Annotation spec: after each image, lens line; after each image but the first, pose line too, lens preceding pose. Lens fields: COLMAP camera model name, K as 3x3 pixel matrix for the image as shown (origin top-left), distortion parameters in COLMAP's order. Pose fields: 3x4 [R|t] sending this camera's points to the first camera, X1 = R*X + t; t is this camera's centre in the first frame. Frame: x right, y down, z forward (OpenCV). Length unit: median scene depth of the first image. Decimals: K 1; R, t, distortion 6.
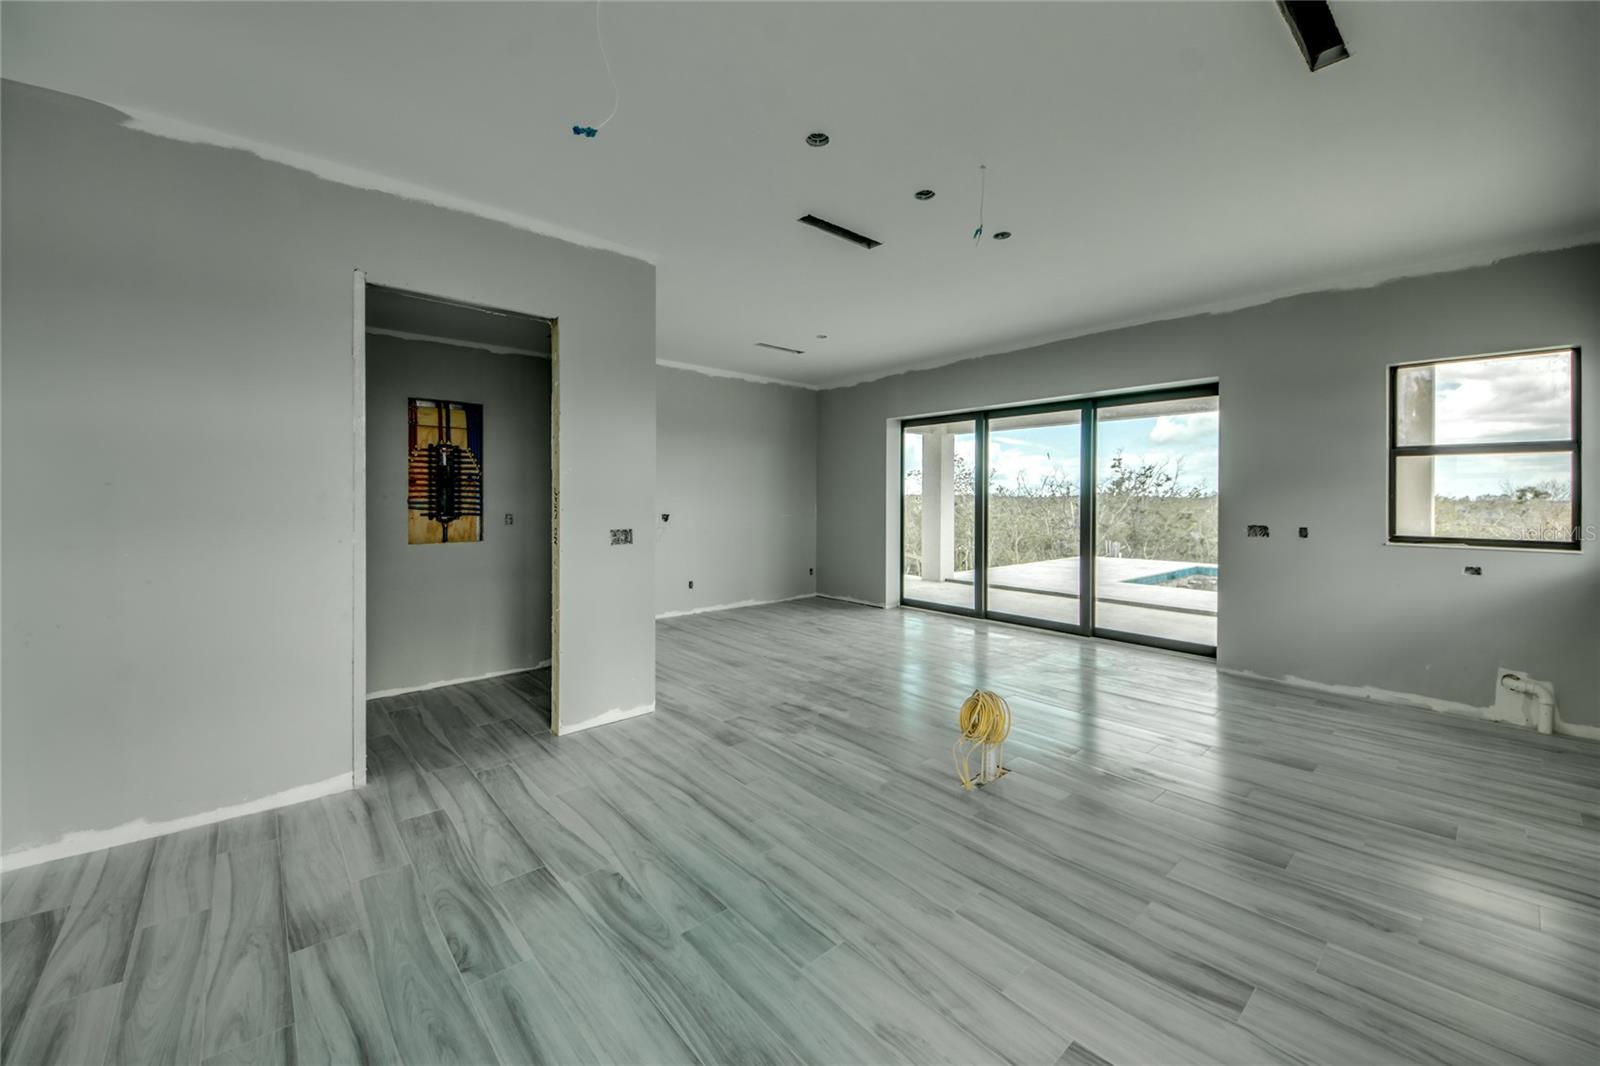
lens RADIAL K [[621.7, 0, 773.1], [0, 621.7, 522.9], [0, 0, 1]] dist [0.011823, -0.011720]
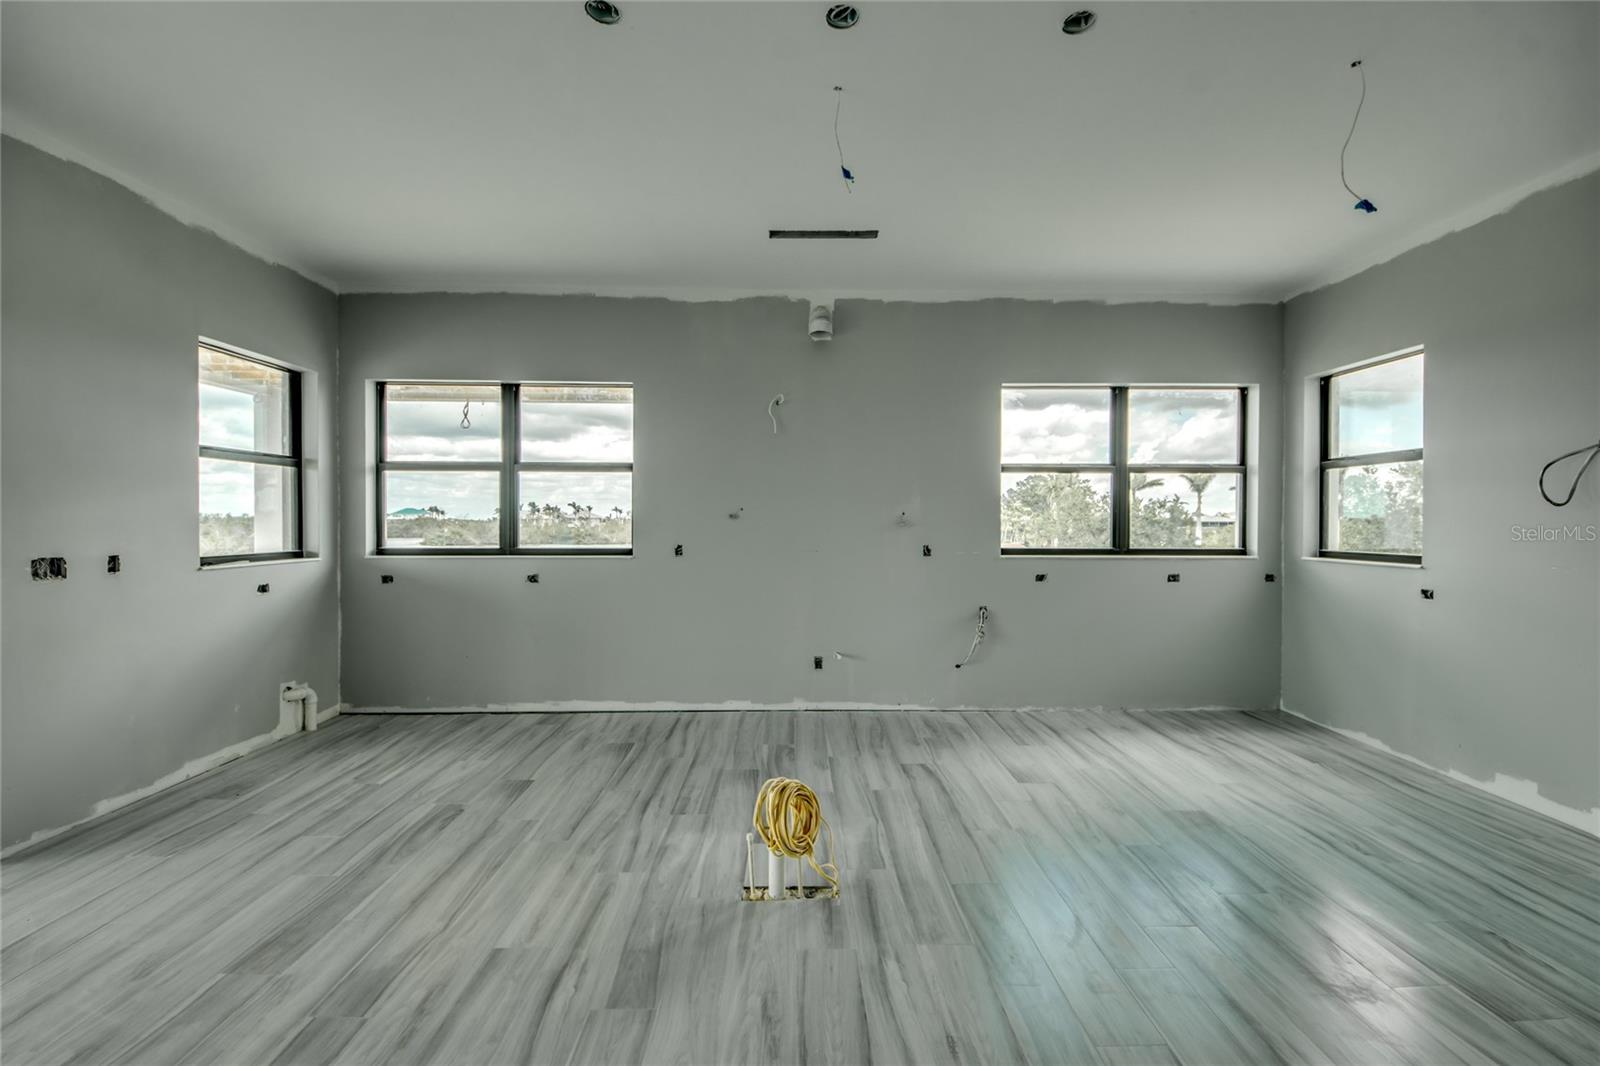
lens RADIAL K [[661.0, 0, 798.5], [0, 661.0, 523.2], [0, 0, 1]] dist [0.033169, -0.023970]
pose [[-0.785460, -0.008501, 0.618854, -0.105159], [0.021699, 0.998913, 0.041263, -0.039819], [-0.618532, 0.045839, -0.784421, 1.158392]]
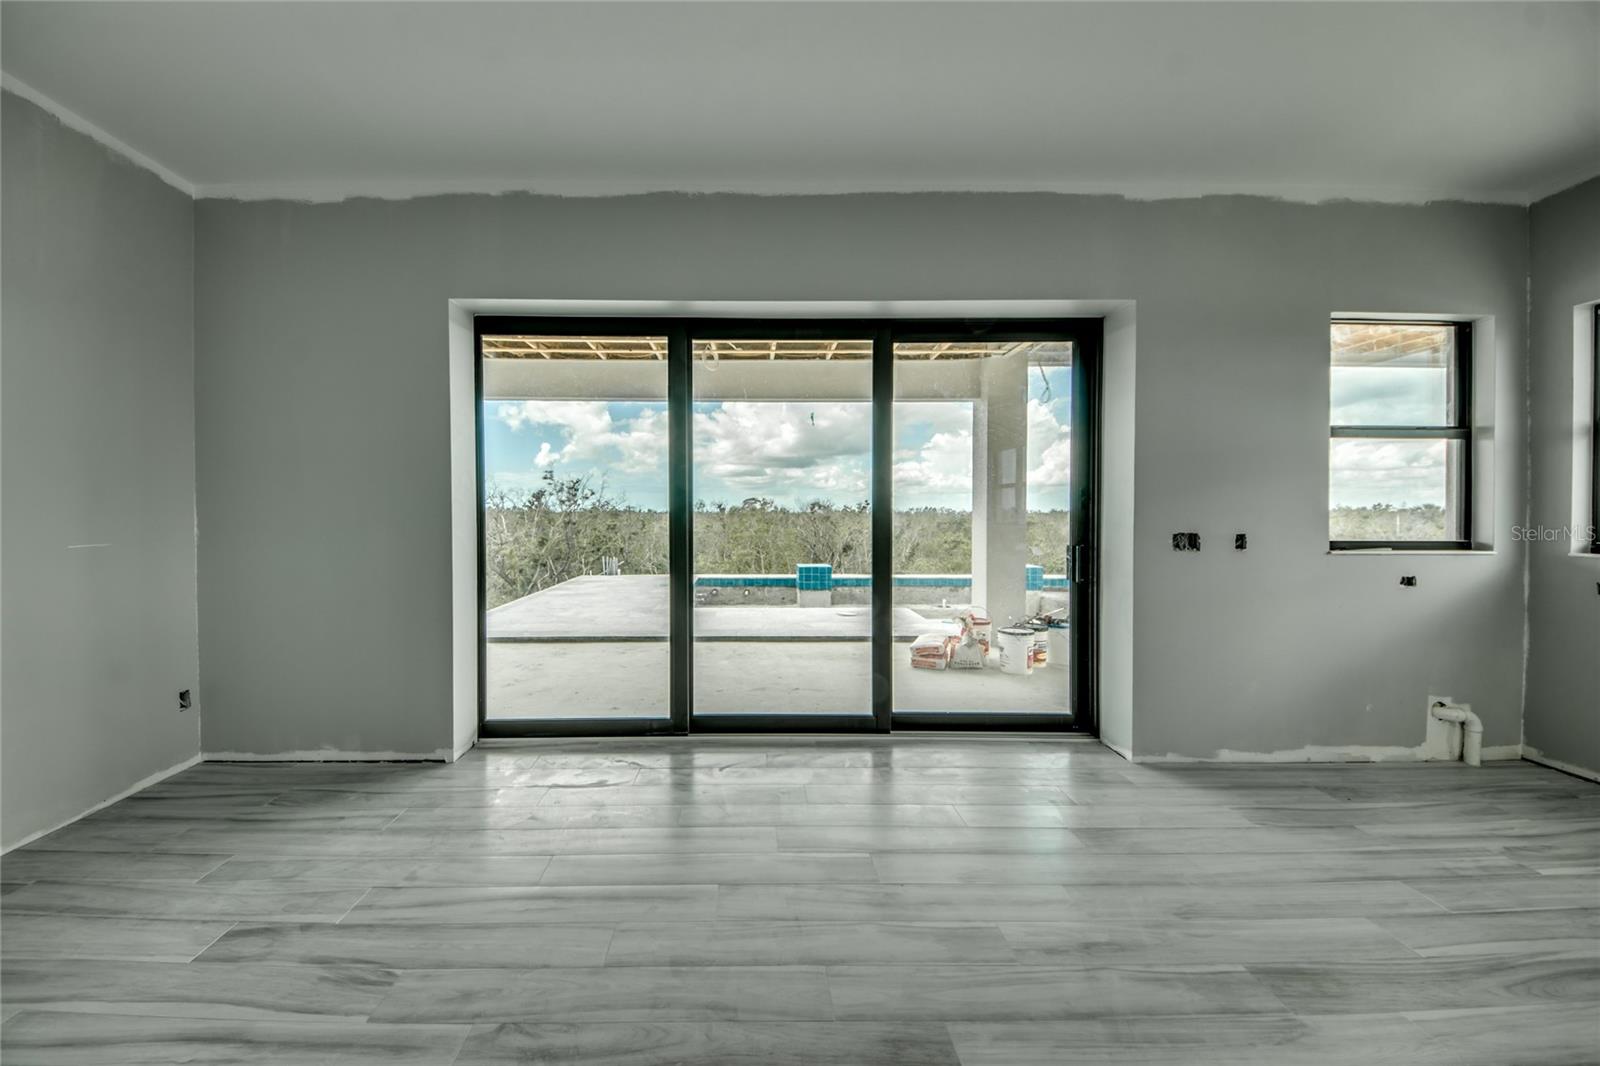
lens RADIAL K [[621.7, 0, 773.1], [0, 621.7, 522.9], [0, 0, 1]] dist [0.011823, -0.011720]
pose [[0.618710, -0.015649, 0.785464, -0.017275], [0.033529, 0.999417, -0.006500, -0.019284], [-0.784904, 0.030357, 0.618873, 1.033034]]
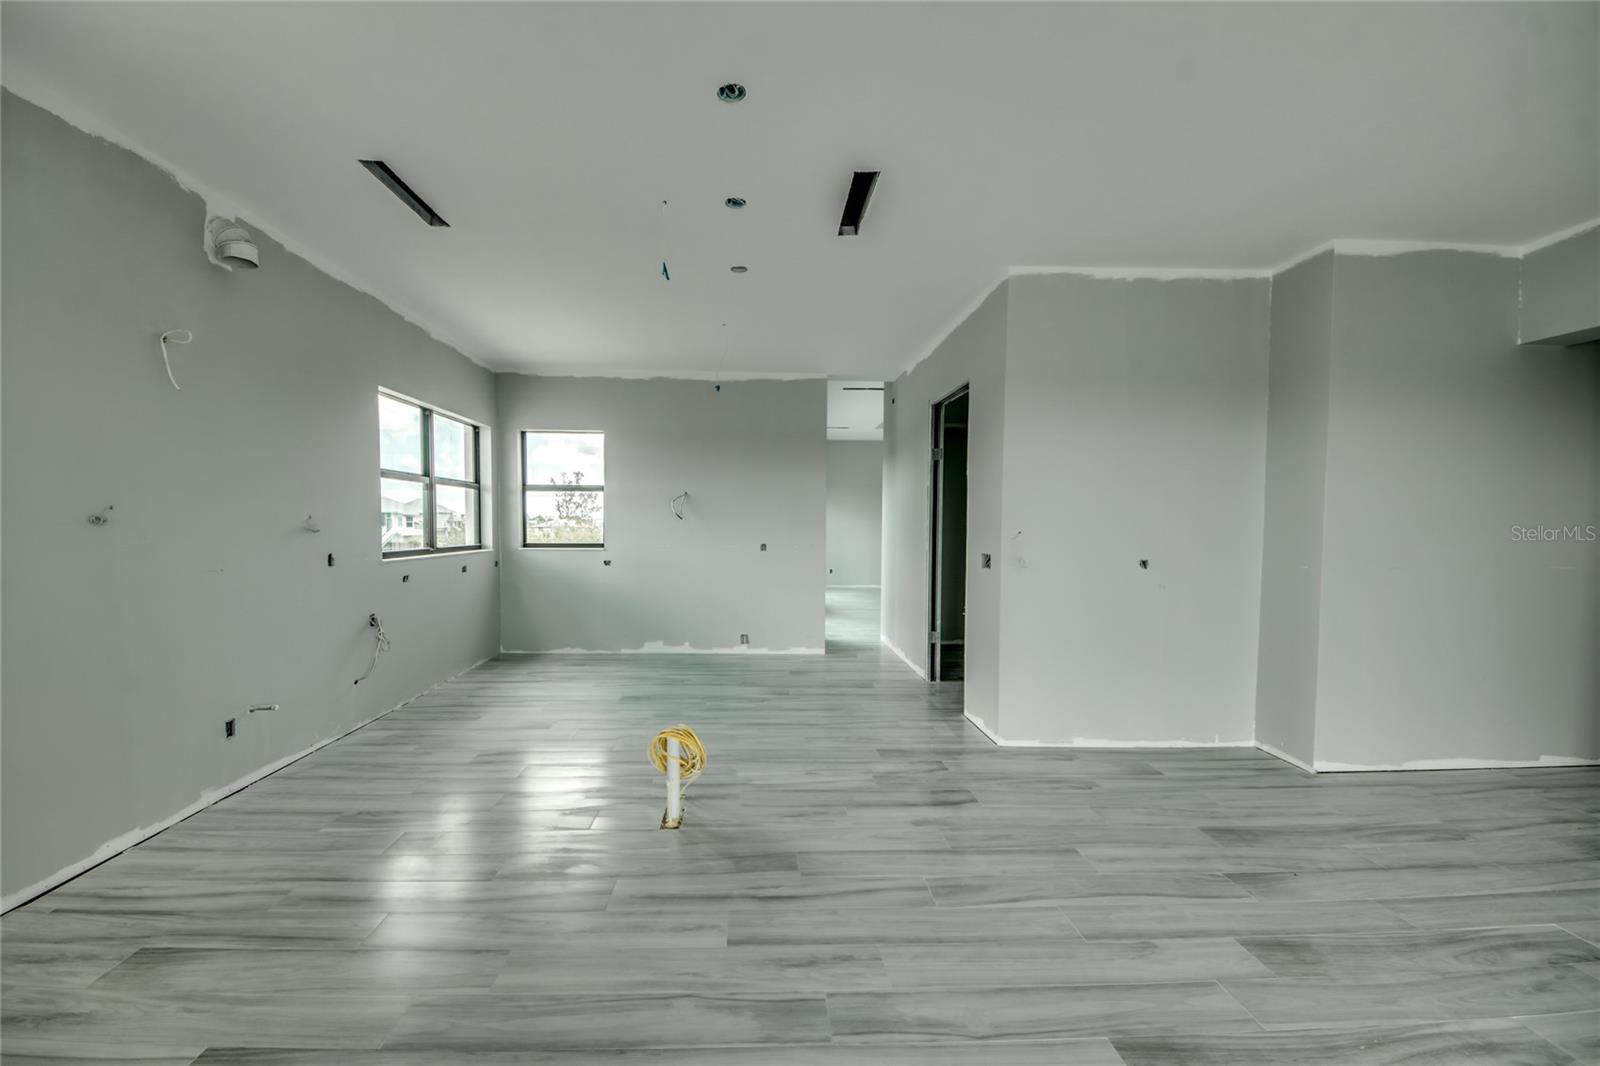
lens RADIAL K [[598.1, 0, 787.4], [0, 598.1, 552.7], [0, 0, 1]] dist [0.000592, -0.006142]
pose [[-0.594756, 0.033559, -0.803205, 0.706914], [-0.042179, 0.996449, 0.072866, -0.046700], [0.802799, 0.077216, -0.591229, 1.210588]]
